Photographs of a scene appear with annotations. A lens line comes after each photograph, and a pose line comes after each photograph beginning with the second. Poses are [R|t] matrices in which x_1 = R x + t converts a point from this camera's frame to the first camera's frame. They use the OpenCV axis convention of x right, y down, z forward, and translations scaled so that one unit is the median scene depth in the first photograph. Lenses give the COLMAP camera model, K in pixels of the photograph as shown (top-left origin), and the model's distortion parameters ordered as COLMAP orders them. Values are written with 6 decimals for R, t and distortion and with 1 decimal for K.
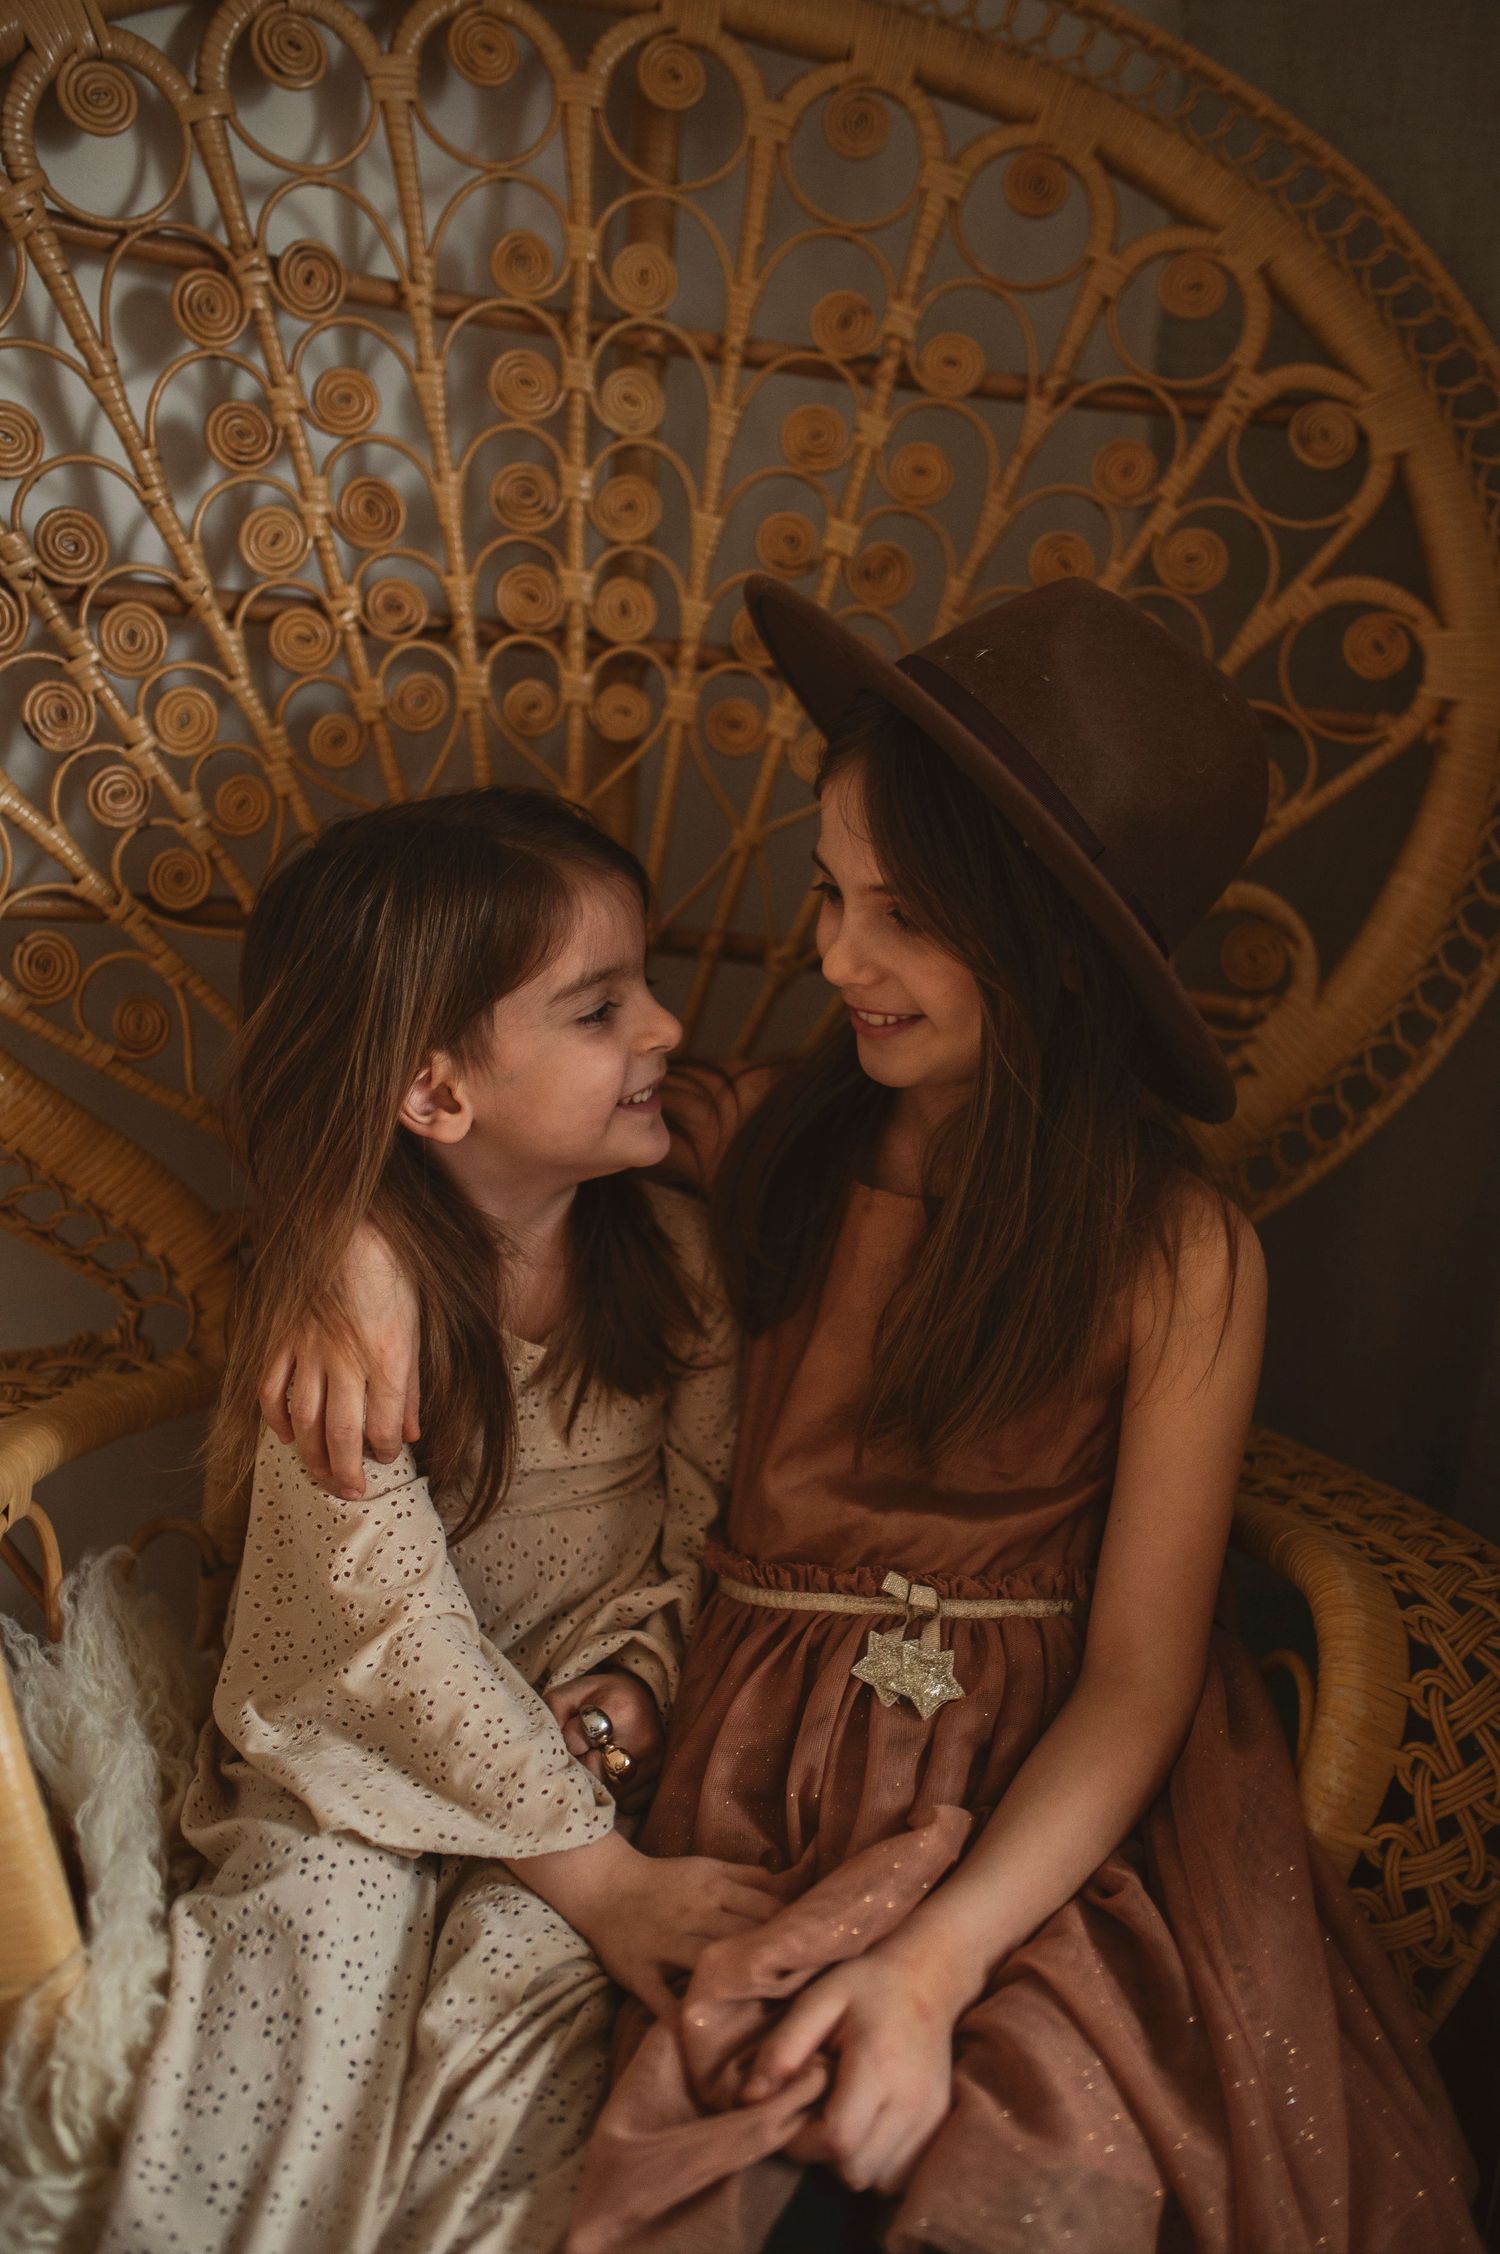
lens RADIAL K [[2183.8, 0, 753.7], [0, 2183.8, 1137.3], [0, 0, 1]] dist [-0.021225, 0.000000]
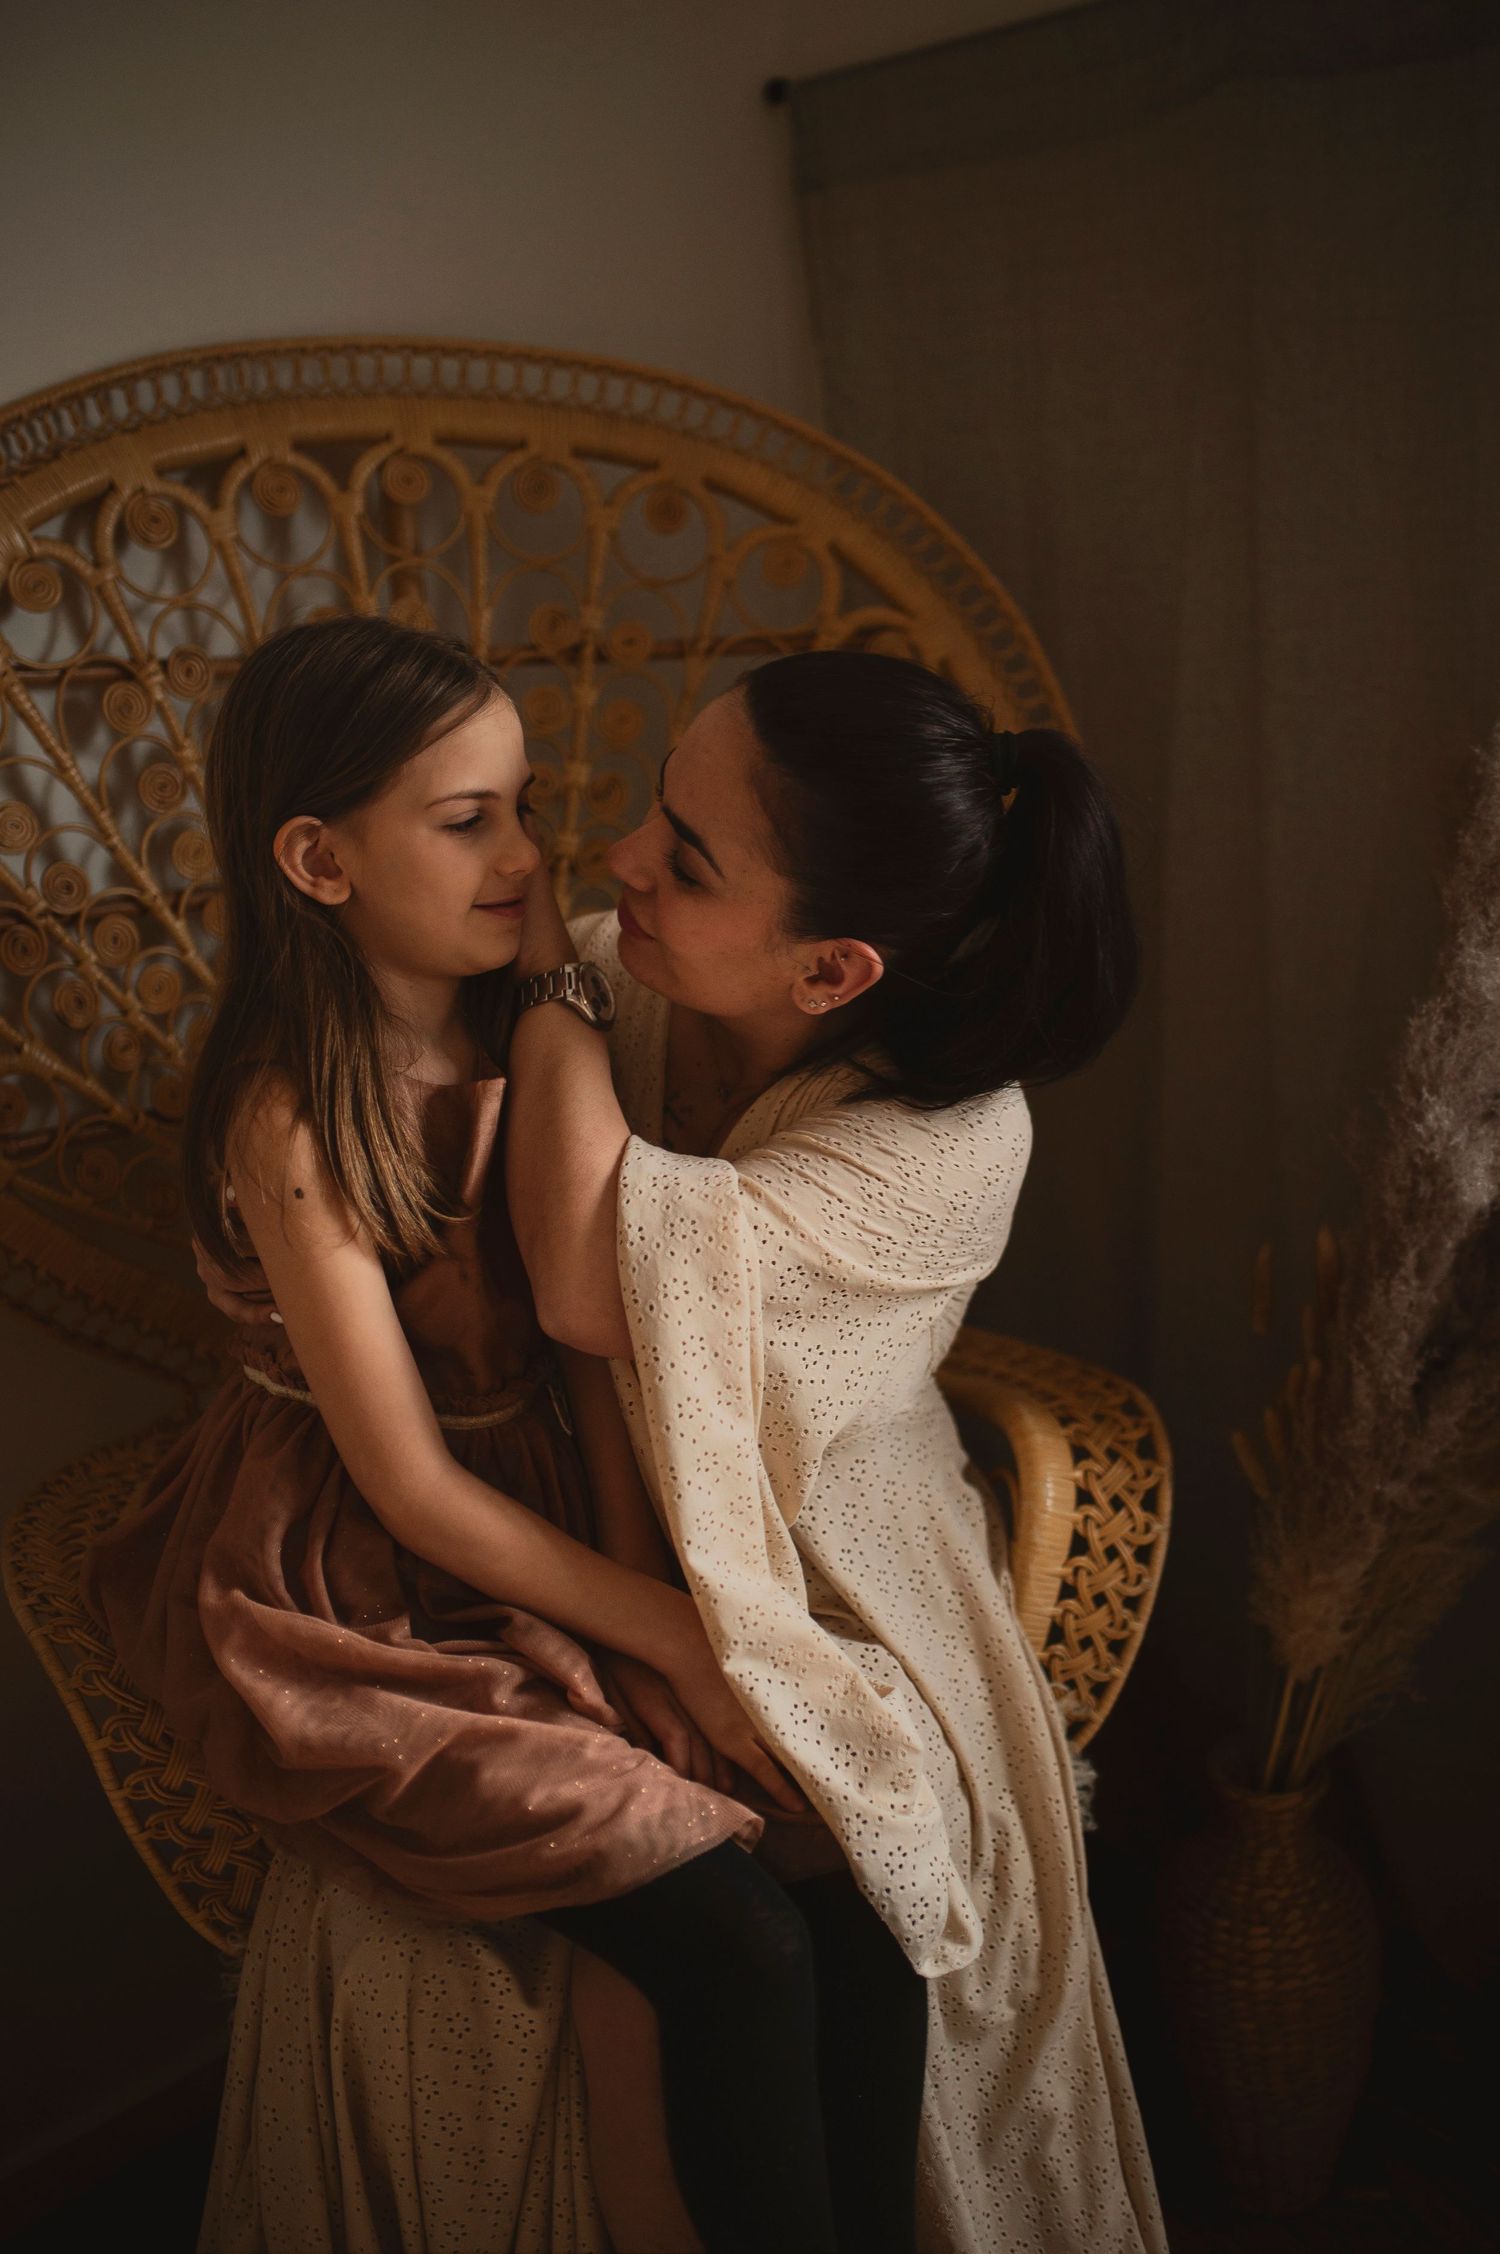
lens RADIAL K [[2183.8, 0, 751.5], [0, 2183.8, 1128.8], [0, 0, 1]] dist [-0.021225, 0.000000]
pose [[0.975946, -0.178093, 0.125748, -0.072171], [0.175381, 0.983967, 0.032401, -0.073606], [-0.129502, -0.009568, 0.991533, -0.455846]]
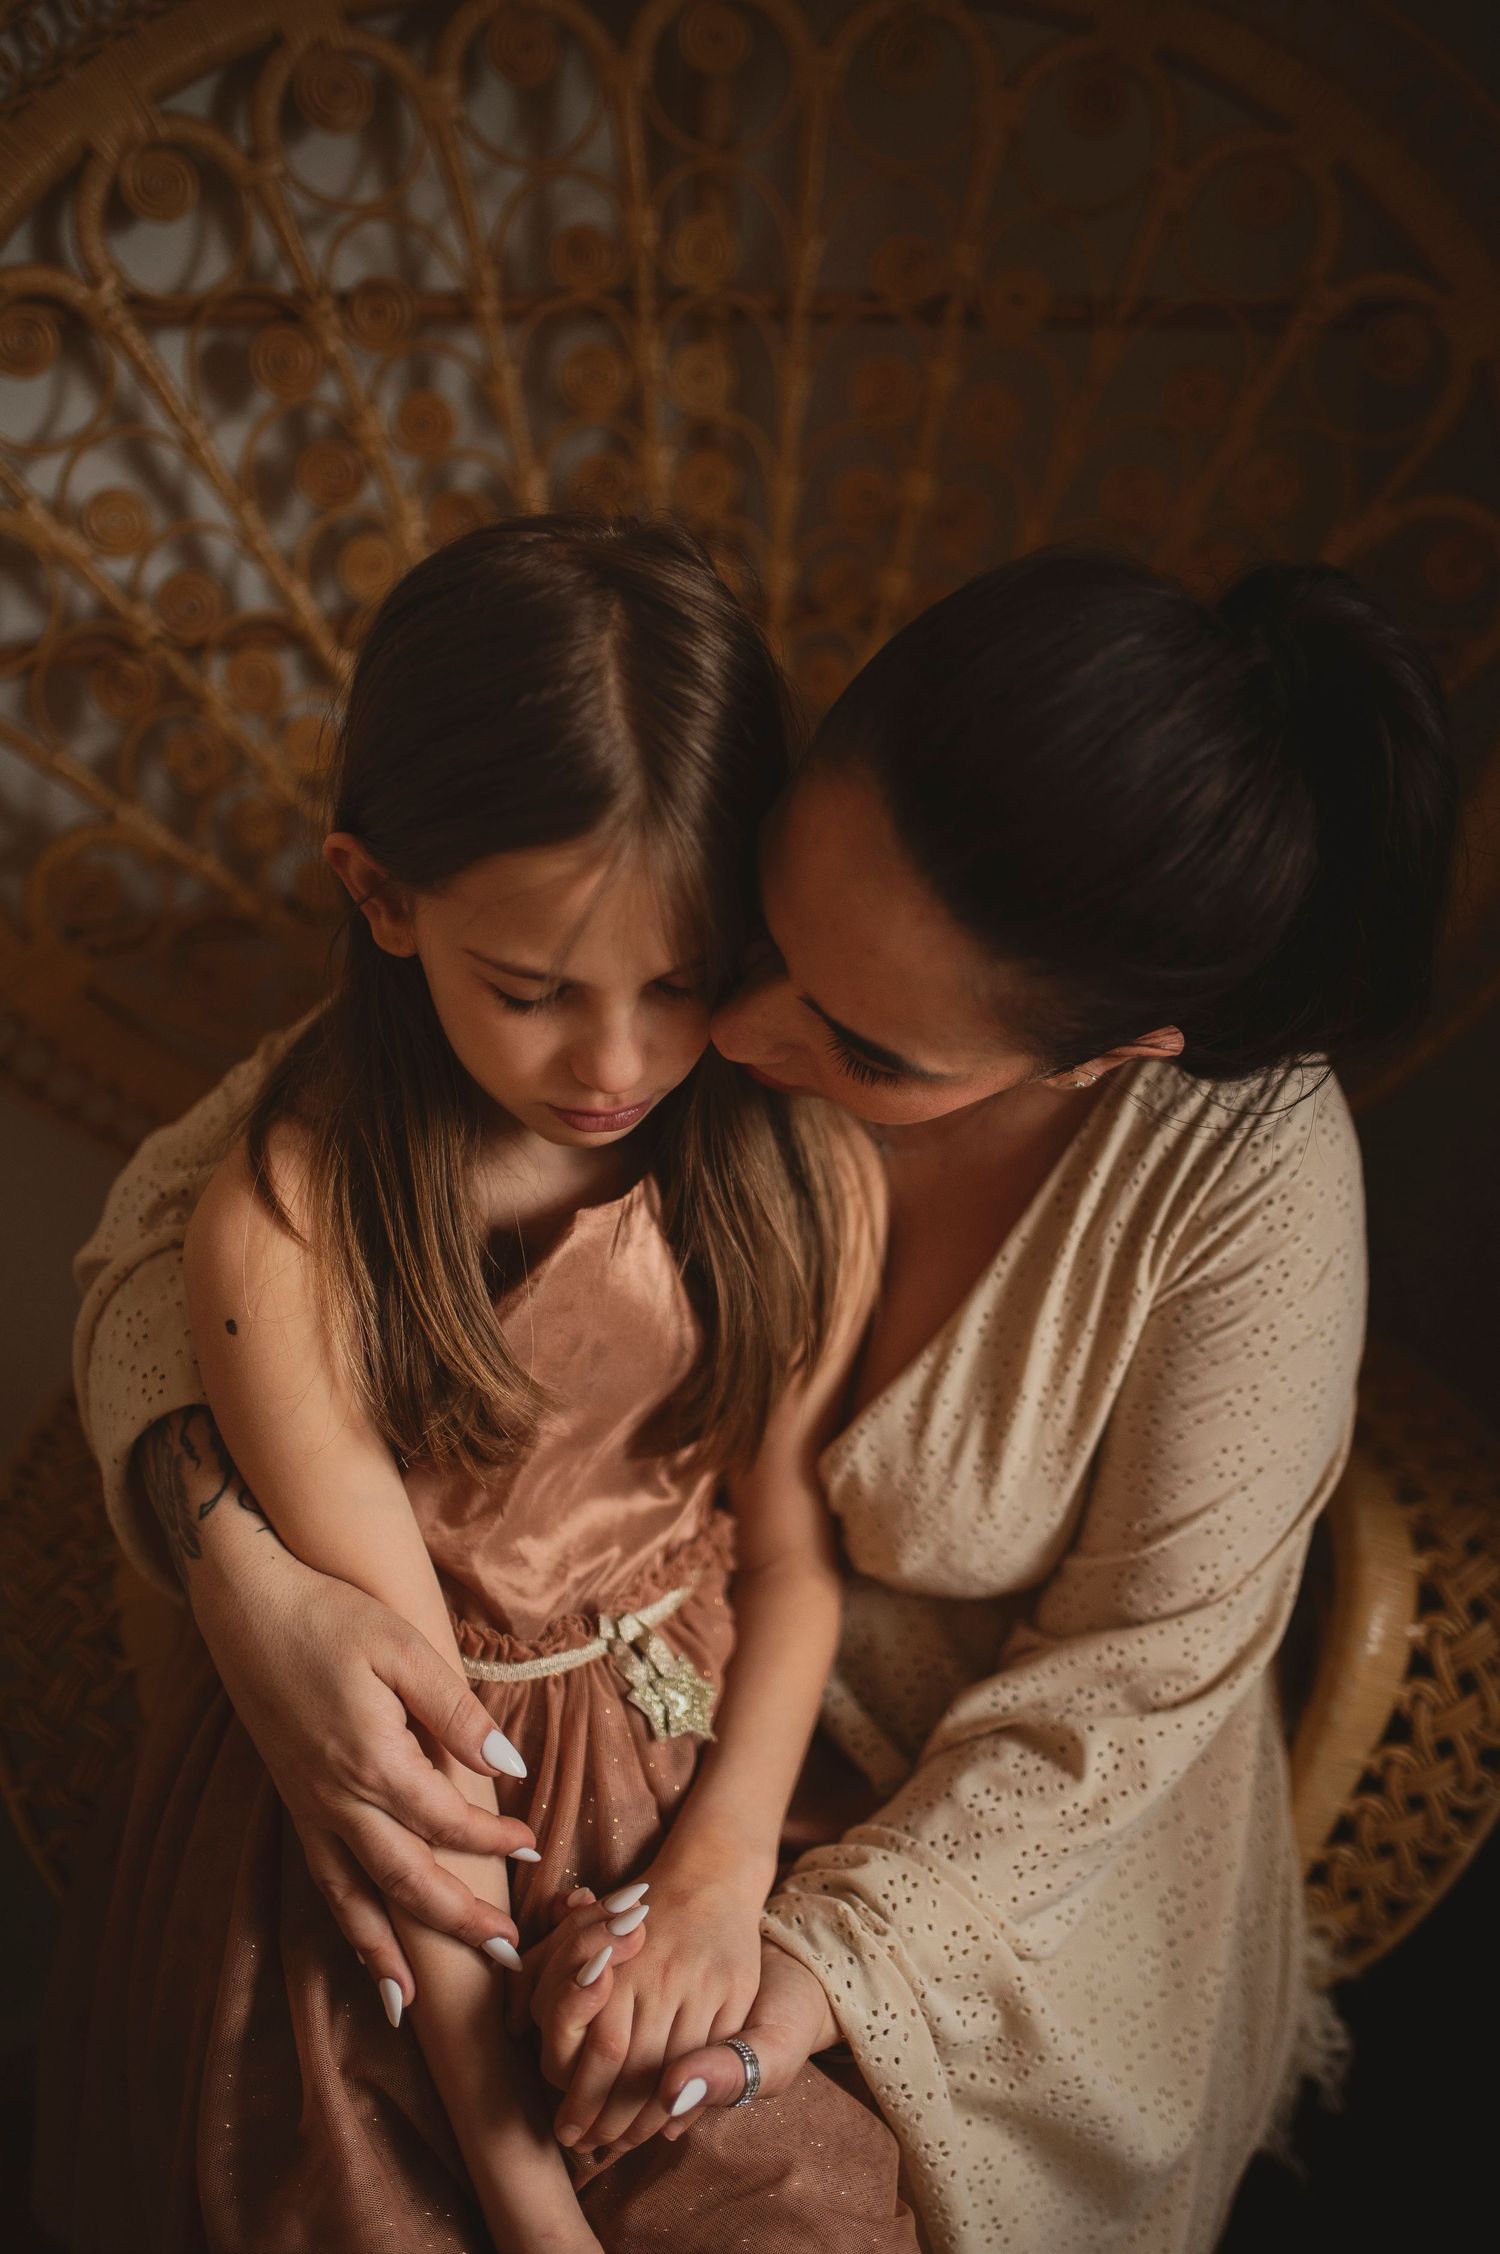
lens RADIAL K [[2183.8, 0, 732.2], [0, 2183.8, 1132.4], [0, 0, 1]] dist [-0.021225, 0.000000]
pose [[0.986051, -0.028910, -0.163916, 0.117033], [0.064213, 0.974636, 0.214386, -0.211142], [0.153560, -0.221921, 0.962897, -0.065907]]
